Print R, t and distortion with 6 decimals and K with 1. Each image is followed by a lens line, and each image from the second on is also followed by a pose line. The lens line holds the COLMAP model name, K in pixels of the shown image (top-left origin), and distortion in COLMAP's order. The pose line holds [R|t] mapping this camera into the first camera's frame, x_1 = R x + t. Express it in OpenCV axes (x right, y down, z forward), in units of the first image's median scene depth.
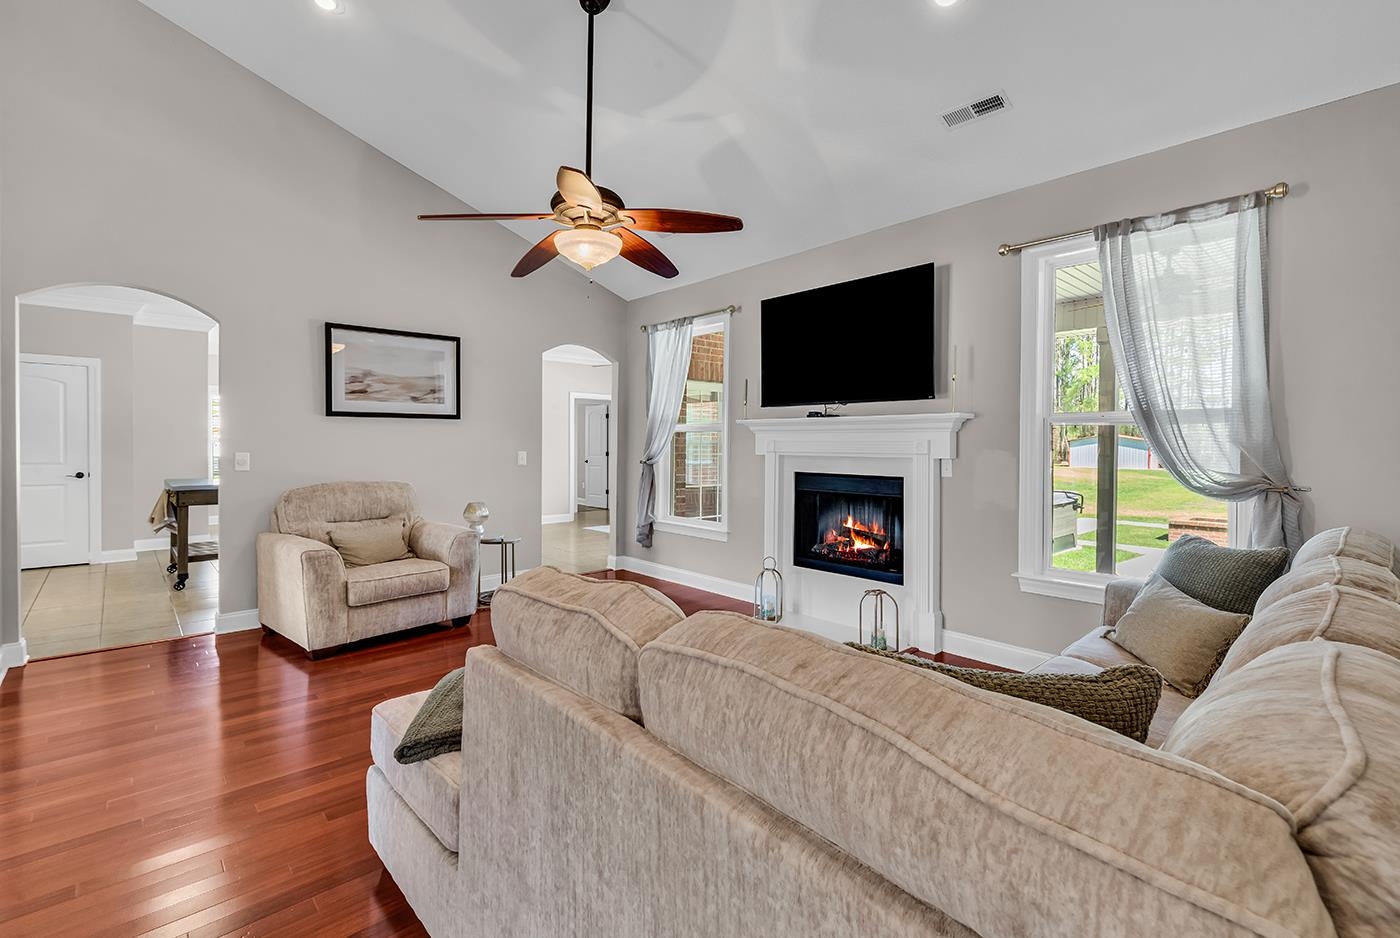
lens RADIAL K [[648.4, 0, 660.9], [0, 648.4, 459.4], [0, 0, 1]] dist [0.001108, -0.000001]
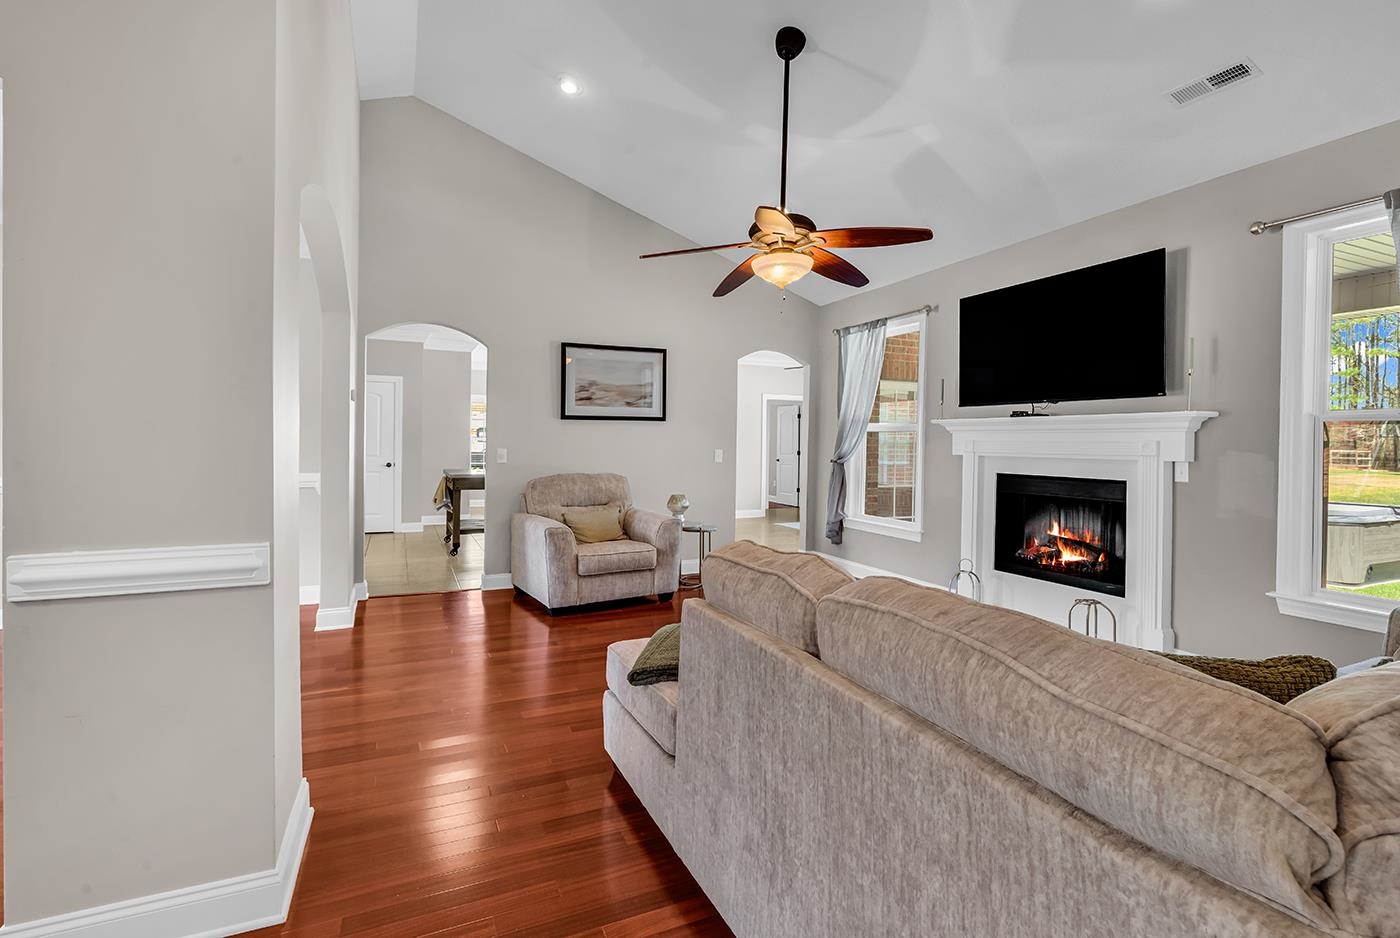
lens RADIAL K [[627.4, 0, 640.2], [0, 627.4, 453.6], [0, 0, 1]] dist [0.000357, -0.000264]
pose [[0.945851, 0.010708, -0.324423, 0.011973], [-0.013014, 0.999903, -0.004942, 0.002719], [0.324339, 0.008896, 0.945899, -0.105575]]
